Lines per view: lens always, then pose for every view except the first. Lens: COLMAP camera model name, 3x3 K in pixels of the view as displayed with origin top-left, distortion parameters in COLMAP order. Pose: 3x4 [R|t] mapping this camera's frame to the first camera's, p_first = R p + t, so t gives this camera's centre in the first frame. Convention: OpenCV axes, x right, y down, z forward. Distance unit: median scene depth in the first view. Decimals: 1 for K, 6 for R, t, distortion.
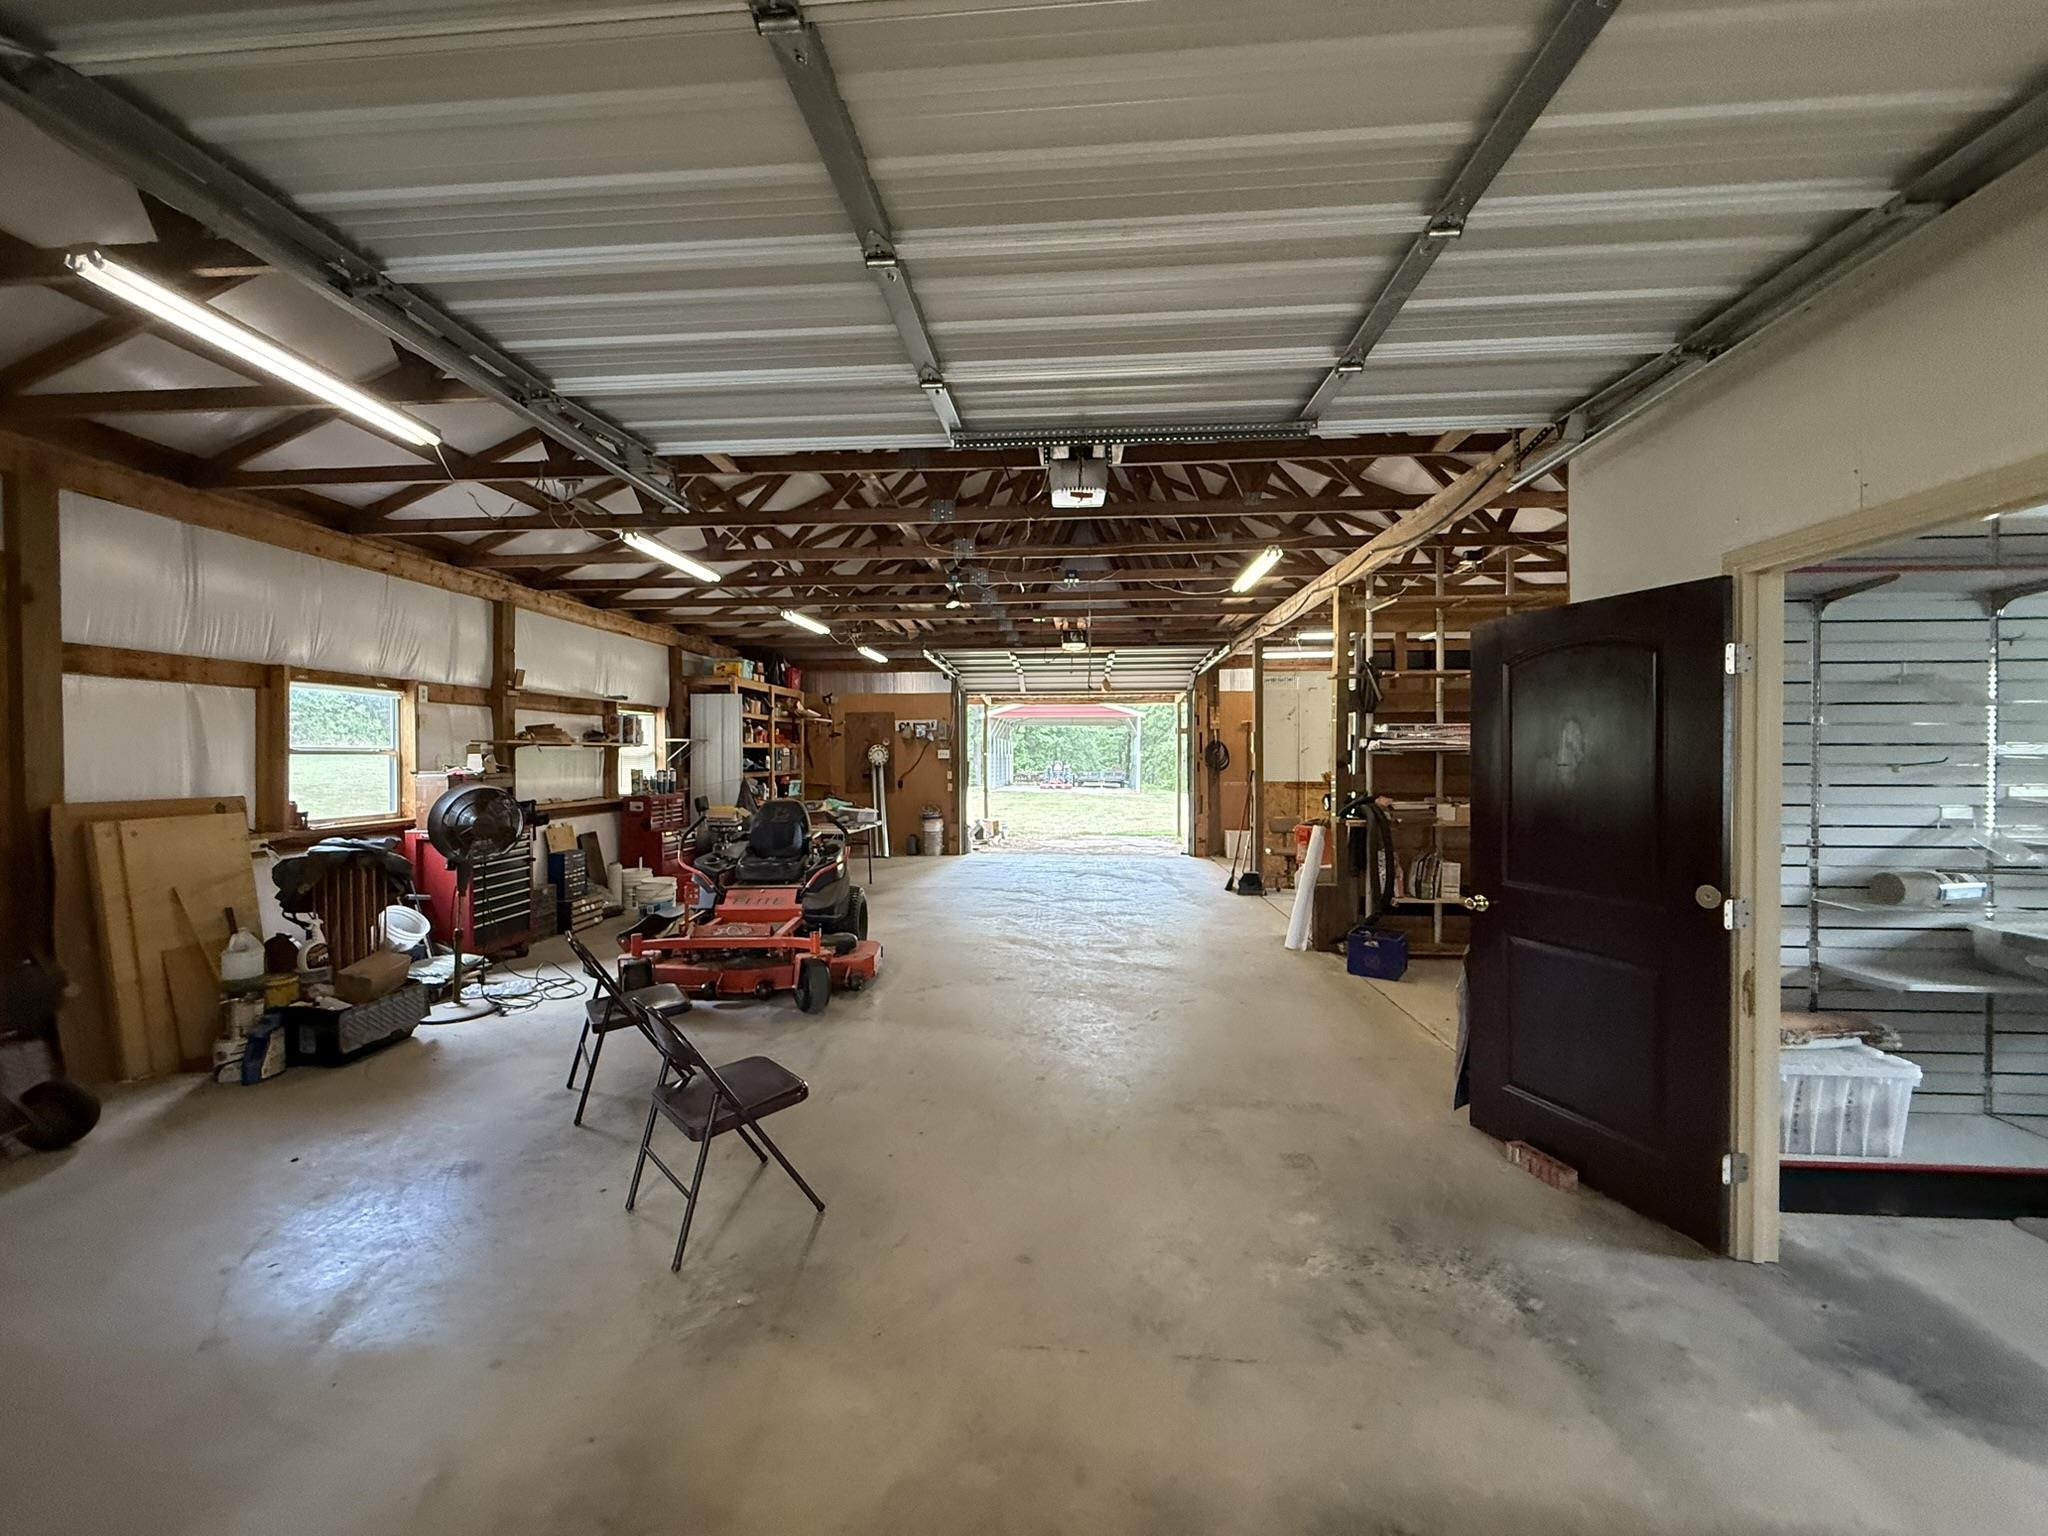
lens RADIAL K [[815.9, 0, 1018.9], [0, 815.9, 764.5], [0, 0, 1]] dist [0.004412, -0.001007]
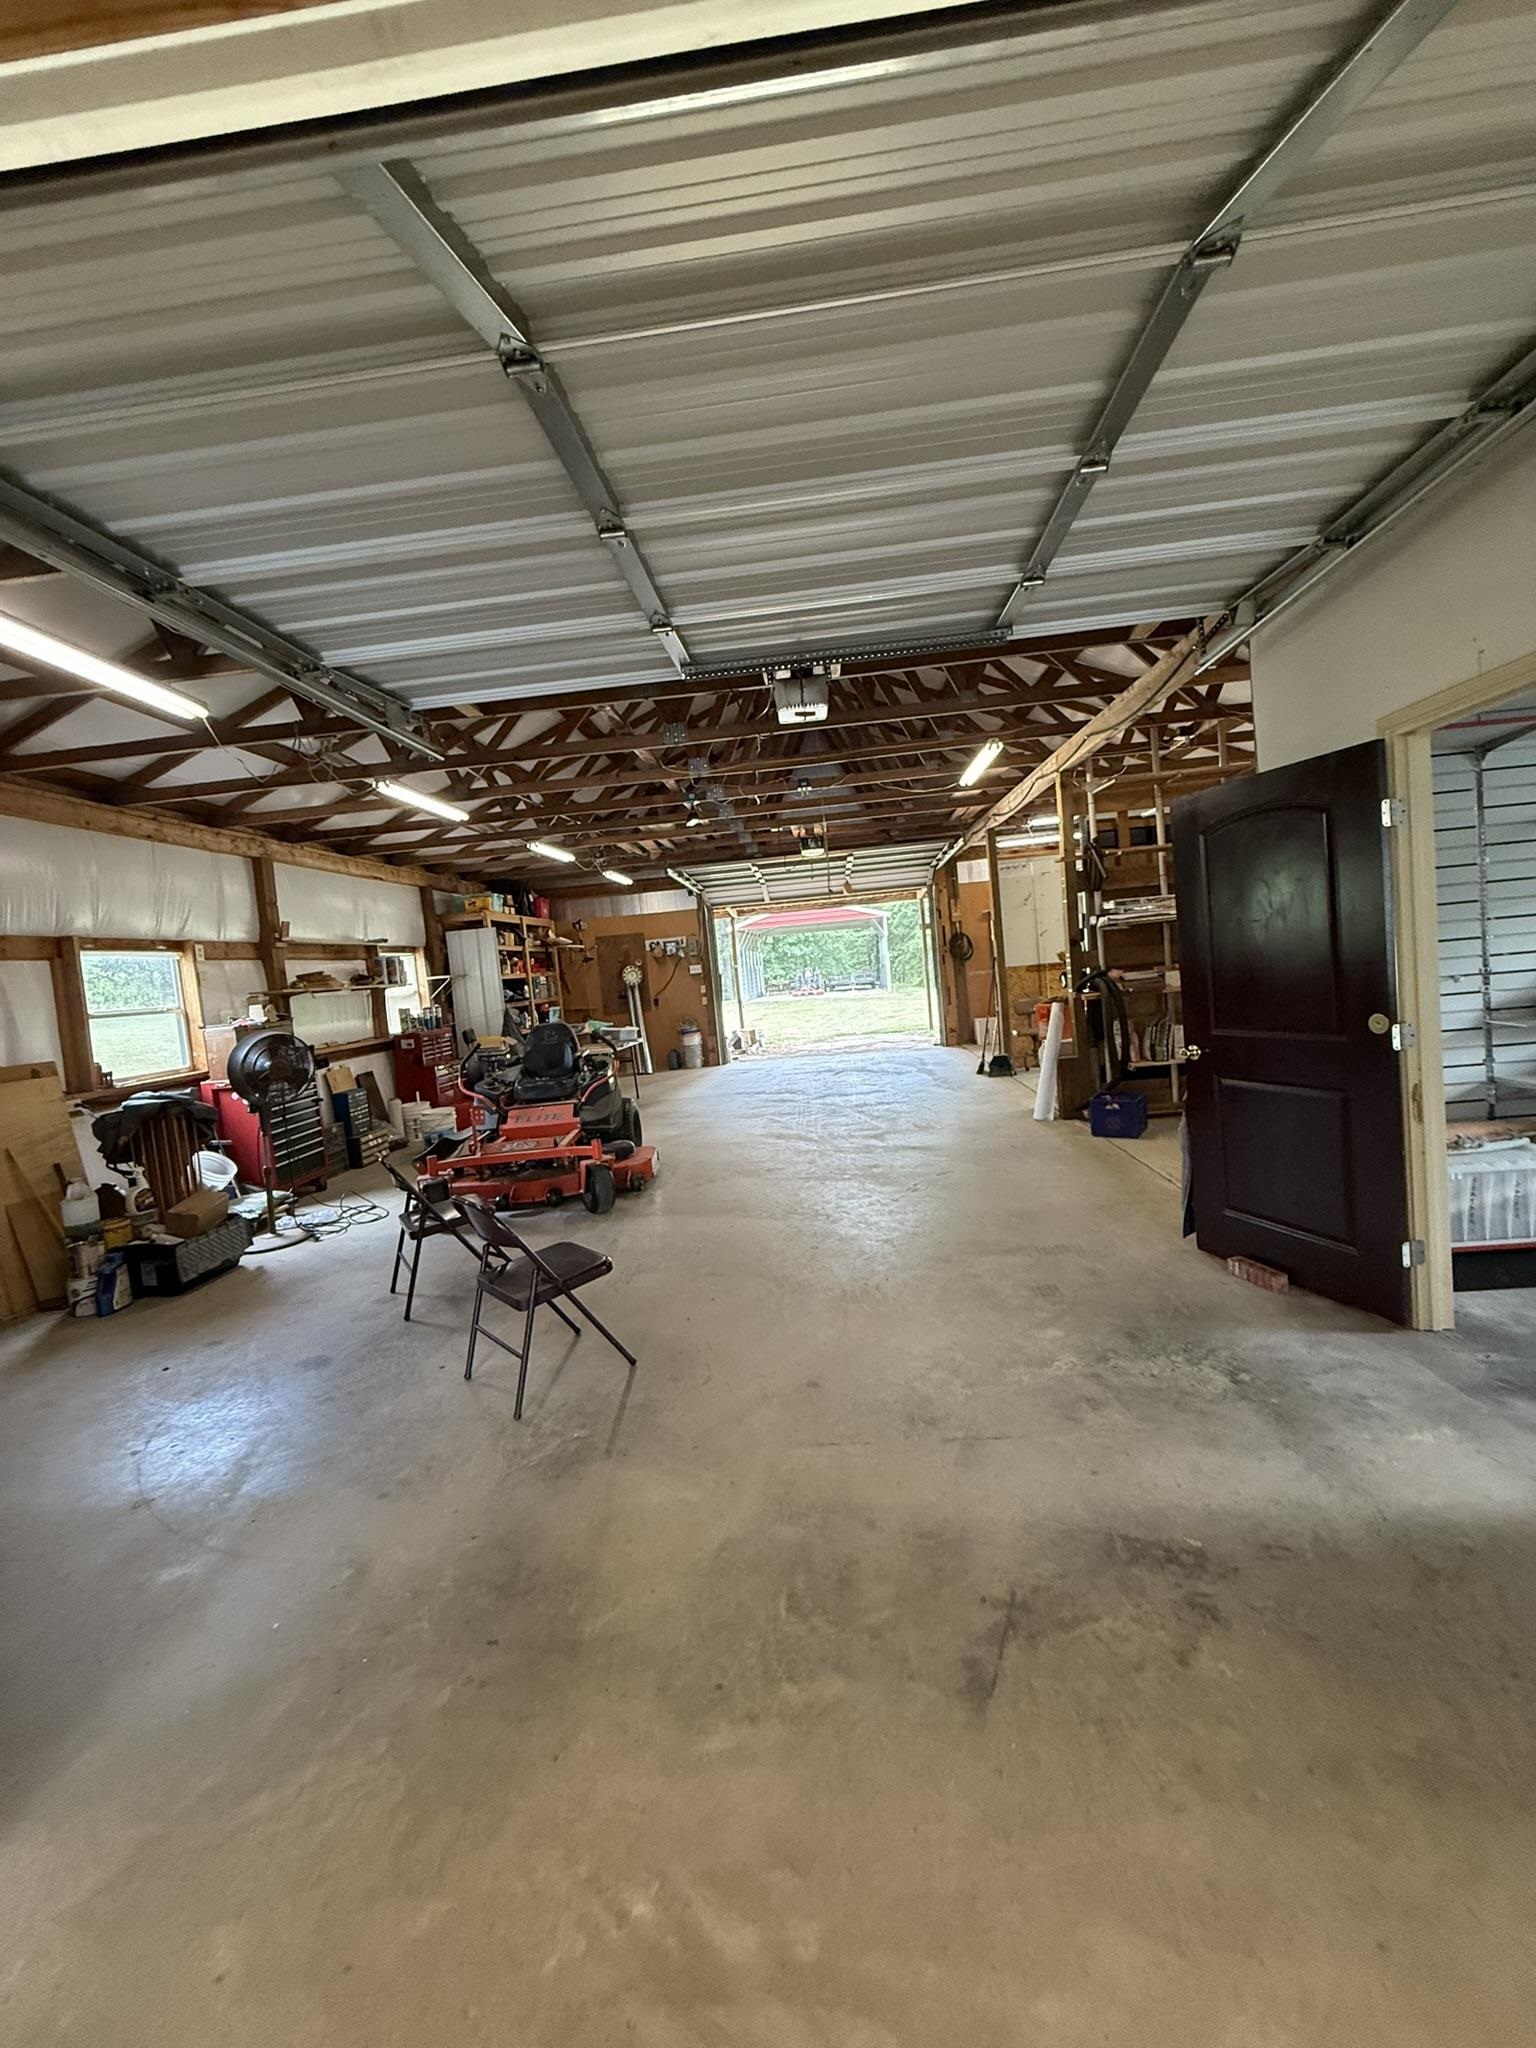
lens RADIAL K [[815.9, 0, 776.4], [0, 815.9, 1017.0], [0, 0, 1]] dist [0.004412, -0.001007]
pose [[0.995981, -0.089470, 0.004239, -0.002143], [0.089136, 0.994697, 0.051300, 0.014015], [-0.008806, -0.050715, 0.998674, -0.104425]]
